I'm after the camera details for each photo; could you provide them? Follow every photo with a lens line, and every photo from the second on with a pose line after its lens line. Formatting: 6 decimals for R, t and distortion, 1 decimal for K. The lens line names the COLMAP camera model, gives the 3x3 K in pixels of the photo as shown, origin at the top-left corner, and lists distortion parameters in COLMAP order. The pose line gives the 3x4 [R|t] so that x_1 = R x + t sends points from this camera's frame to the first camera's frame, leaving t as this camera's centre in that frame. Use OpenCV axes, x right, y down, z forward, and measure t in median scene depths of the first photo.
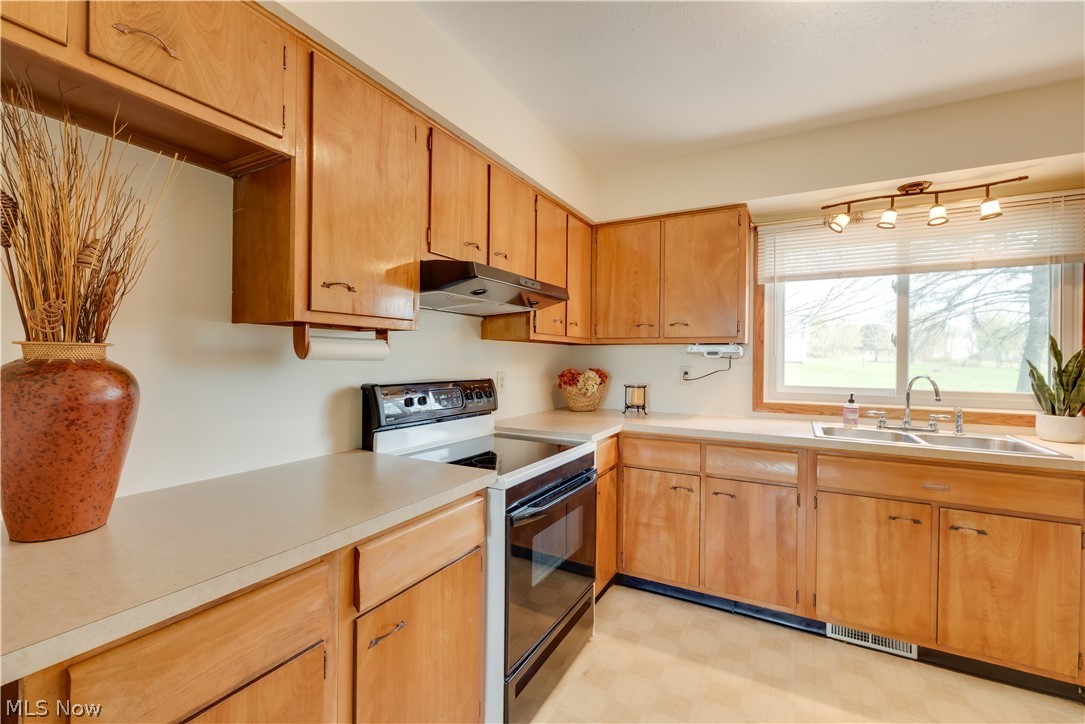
lens RADIAL K [[455.4, 0, 542.5], [0, 455.4, 362.0], [0, 0, 1]] dist [-0.001993, -0.000055]
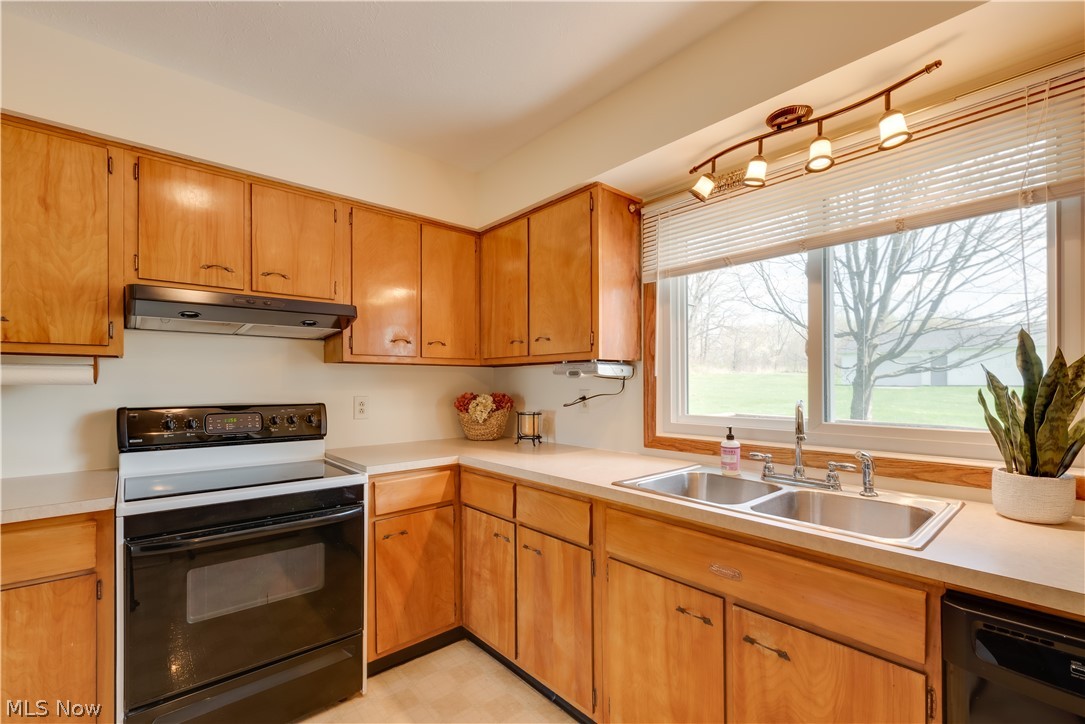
lens RADIAL K [[468.0, 0, 543.4], [0, 468.0, 385.7], [0, 0, 1]] dist [-0.001721, -0.000382]
pose [[0.941686, -0.008168, -0.336393, 0.698977], [0.006670, 0.999962, -0.005610, 0.008746], [0.336426, 0.003039, 0.941705, 0.233164]]
